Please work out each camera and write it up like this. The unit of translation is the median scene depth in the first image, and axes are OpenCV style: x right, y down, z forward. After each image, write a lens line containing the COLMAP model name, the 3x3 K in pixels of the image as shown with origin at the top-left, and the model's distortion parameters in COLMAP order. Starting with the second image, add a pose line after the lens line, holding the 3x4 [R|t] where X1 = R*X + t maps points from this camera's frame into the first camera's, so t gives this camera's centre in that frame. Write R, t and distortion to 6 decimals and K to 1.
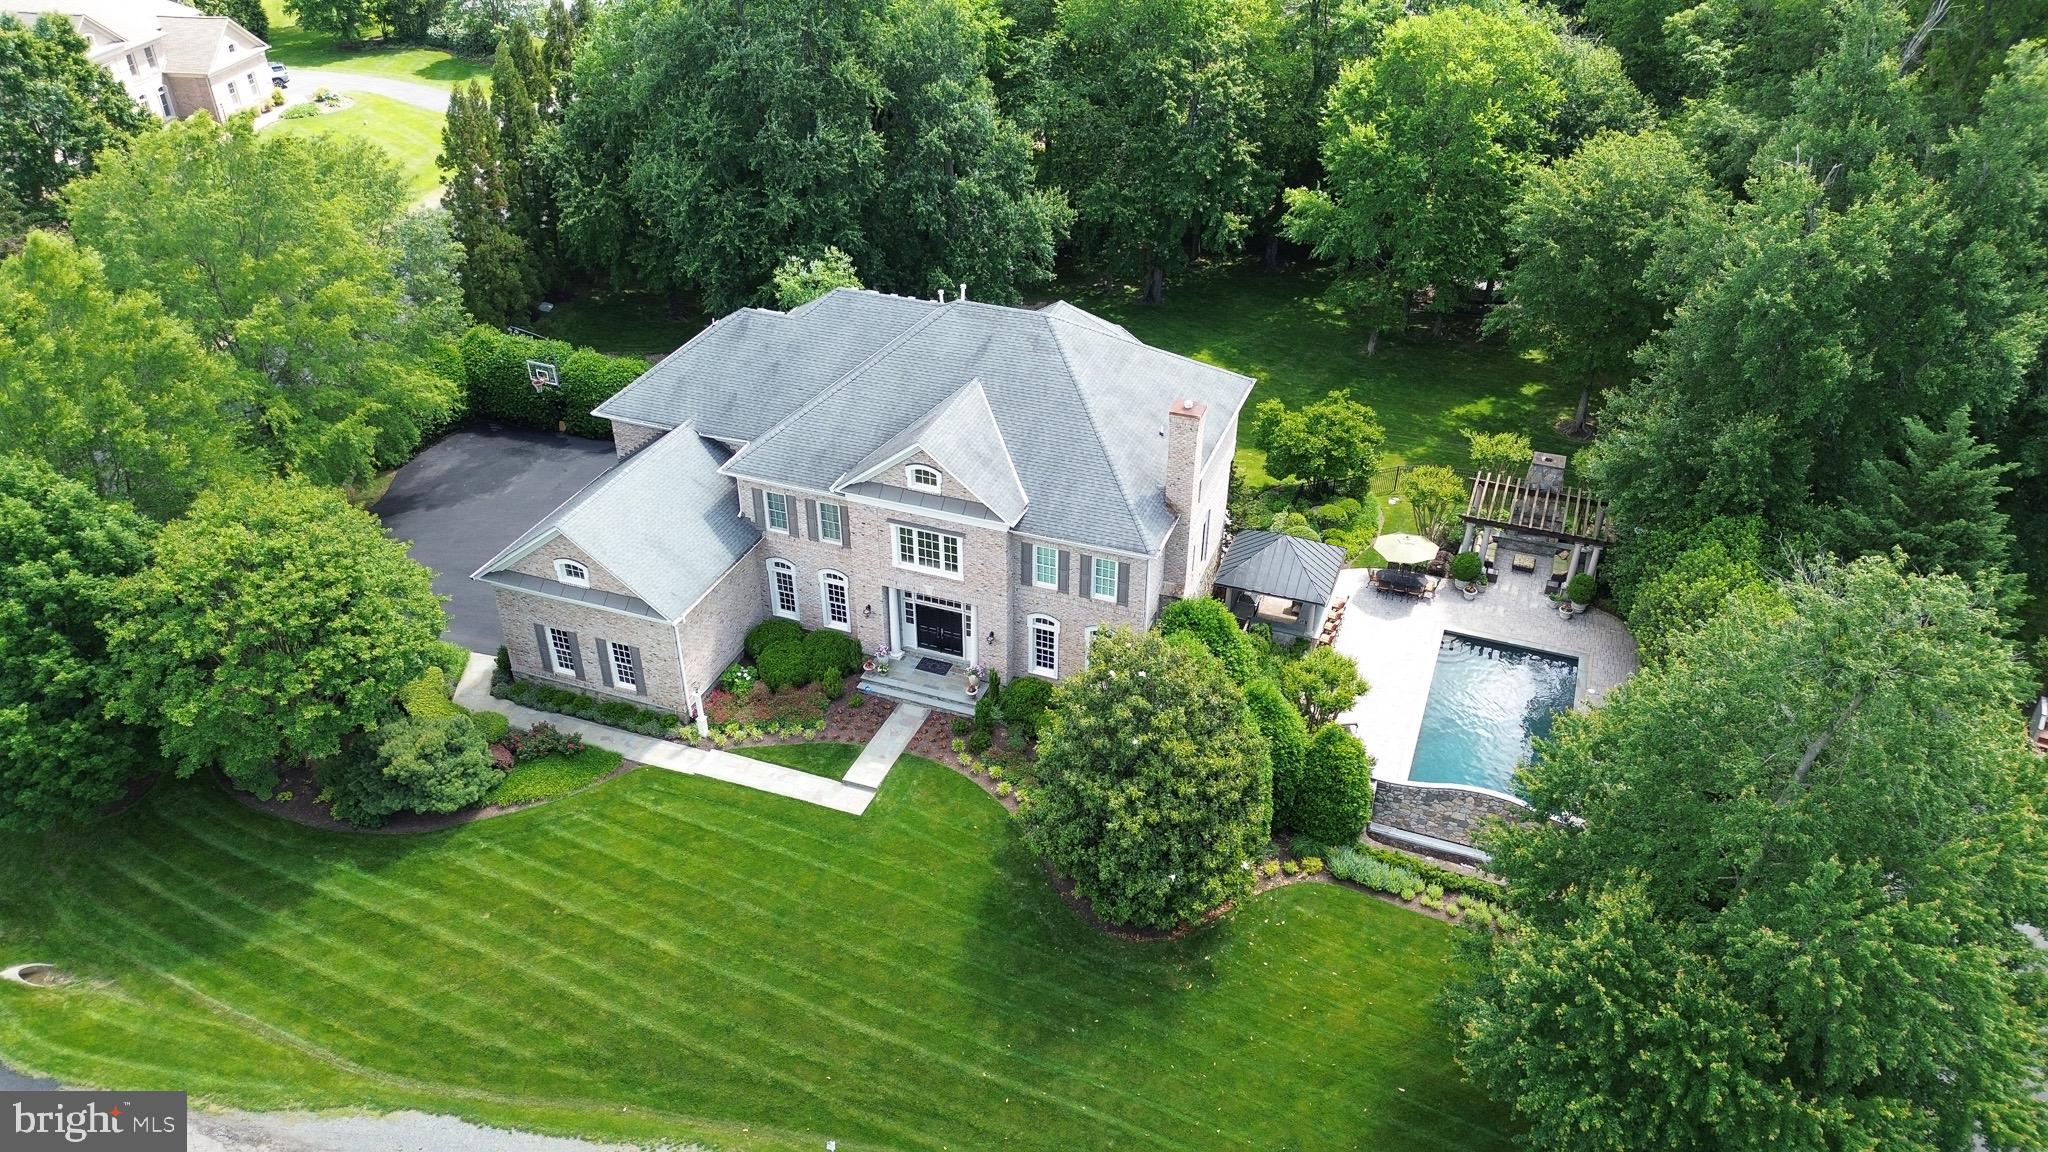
lens RADIAL K [[1384.7, 0, 1072.8], [0, 1384.7, 460.7], [0, 0, 1]] dist [0.060478, -0.112224]
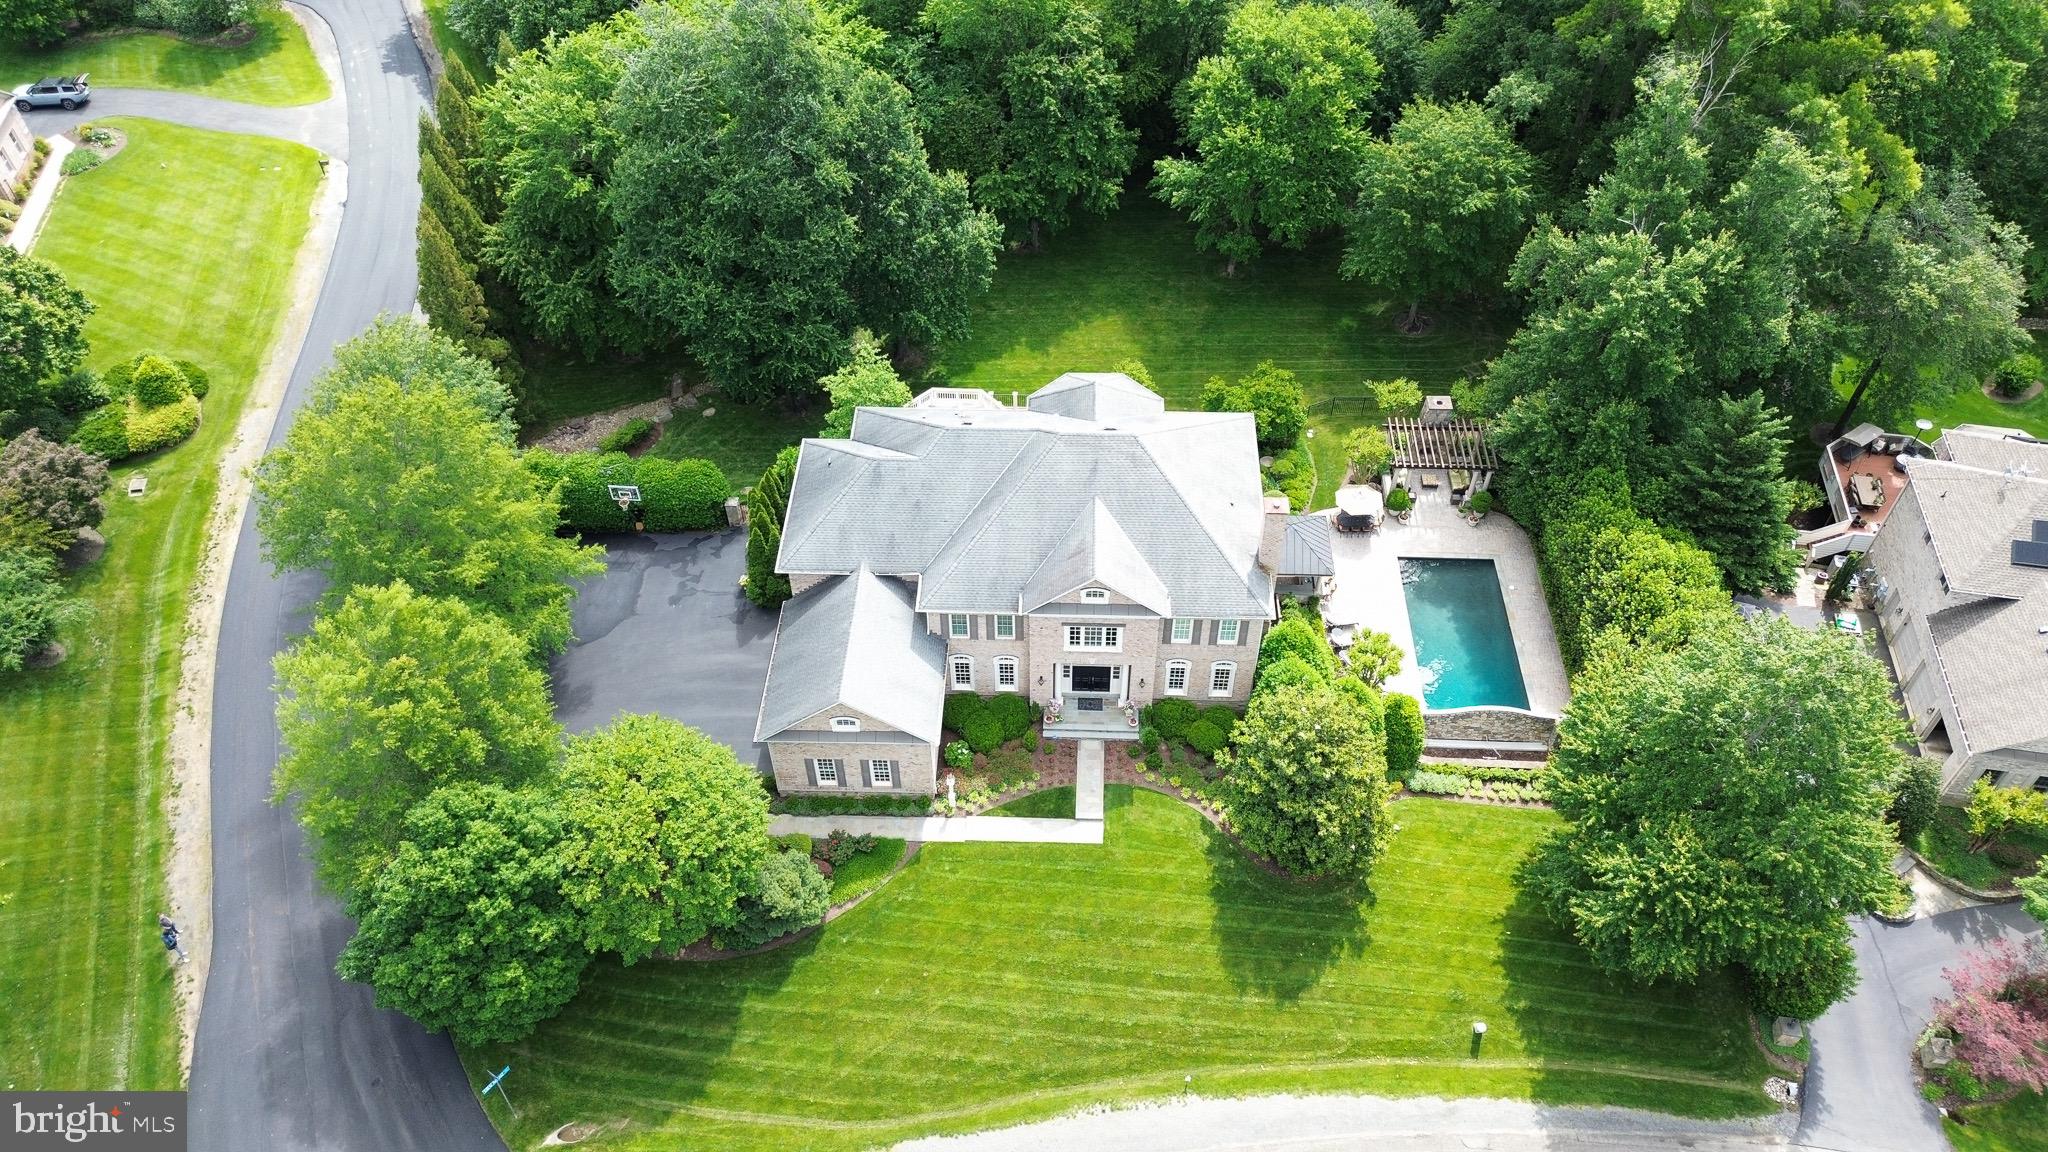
lens RADIAL K [[1419.7, 0, 1028.2], [0, 1419.7, 411.8], [0, 0, 1]] dist [0.004512, 0.000527]
pose [[0.956392, -0.205527, 0.207541, -0.394755], [0.160174, 0.963220, 0.215757, -0.437905], [-0.244252, -0.173106, 0.954136, -0.238882]]
